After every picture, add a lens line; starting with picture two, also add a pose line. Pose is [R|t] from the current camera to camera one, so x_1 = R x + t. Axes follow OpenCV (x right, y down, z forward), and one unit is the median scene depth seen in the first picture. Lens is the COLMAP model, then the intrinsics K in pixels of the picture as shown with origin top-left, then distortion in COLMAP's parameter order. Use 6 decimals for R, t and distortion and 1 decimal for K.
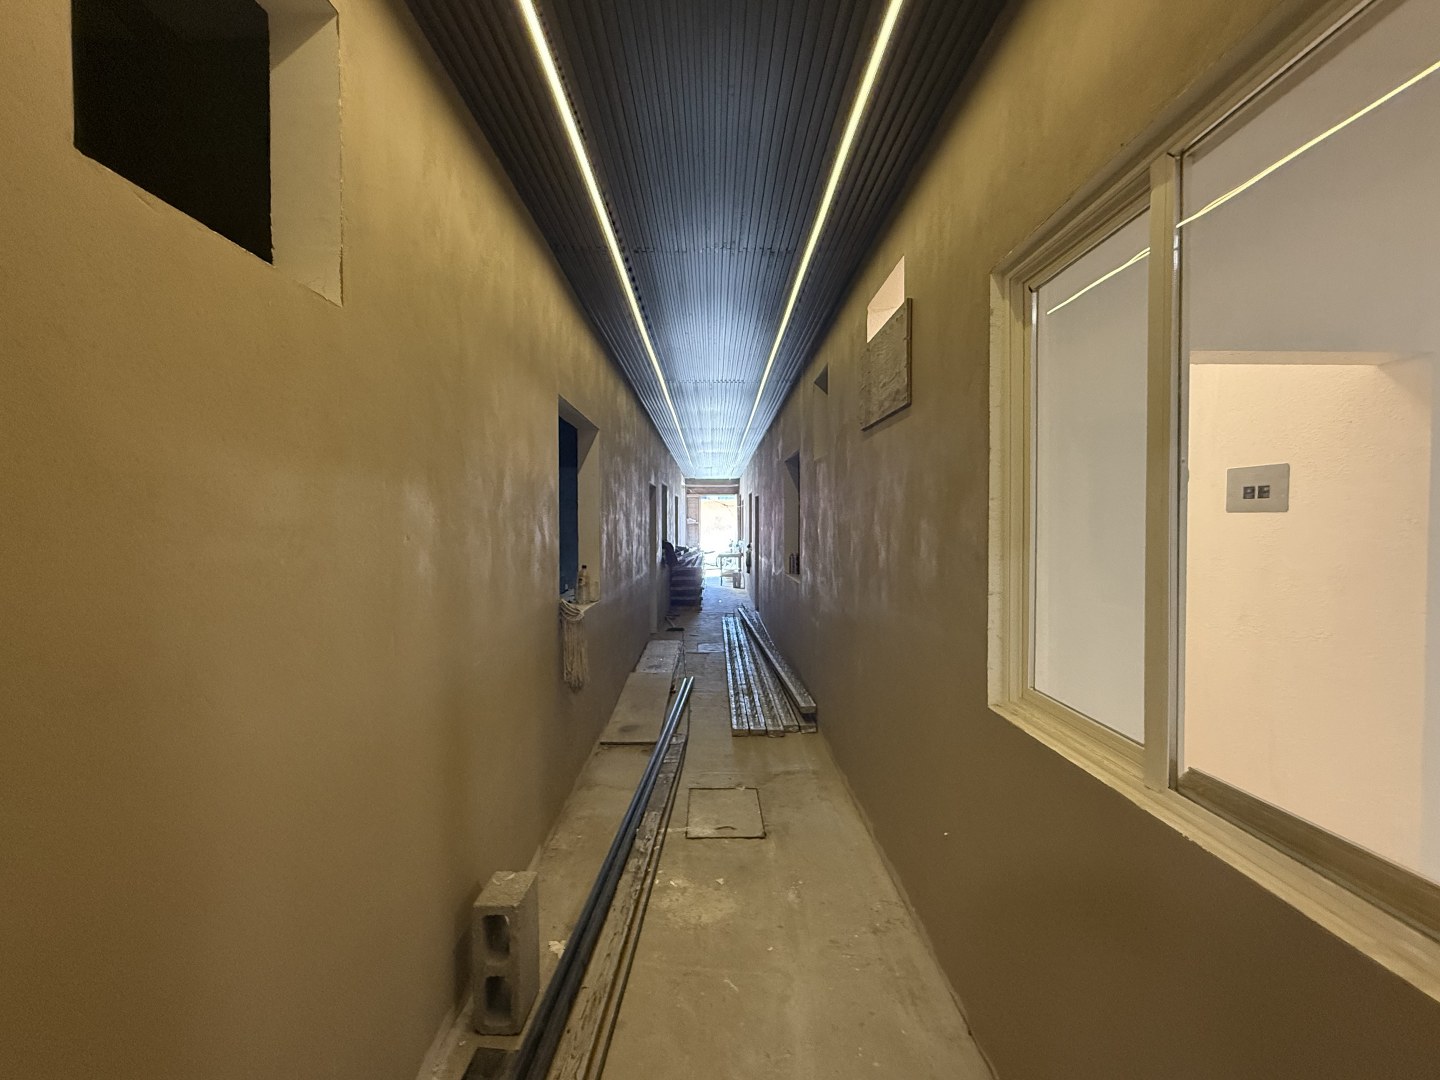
lens RADIAL K [[620.6, 0, 720.0], [0, 620.6, 540.0], [0, 0, 1]] dist [-0.000309, -0.000016]
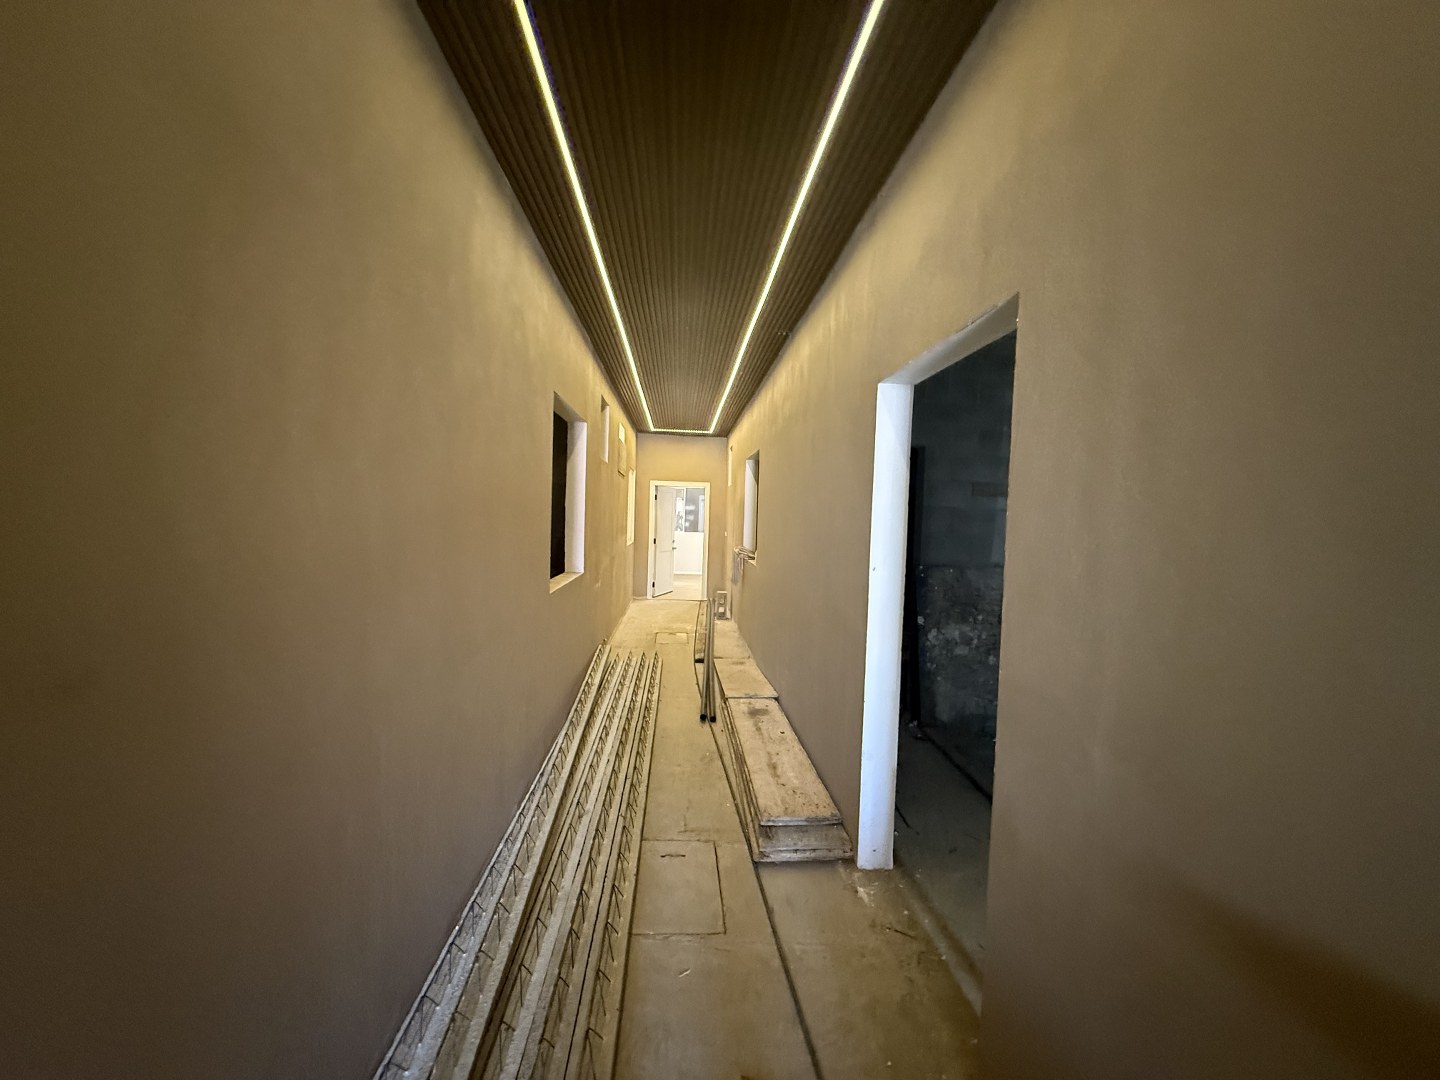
lens RADIAL K [[577.8, 0, 720.0], [0, 577.8, 540.0], [0, 0, 1]] dist [0.001651, 0.000233]
pose [[0.998347, 0.023528, 0.052443, 0.001956], [-0.025193, 0.999192, 0.031330, 0.001442], [-0.051664, -0.032599, 0.998132, -0.150482]]
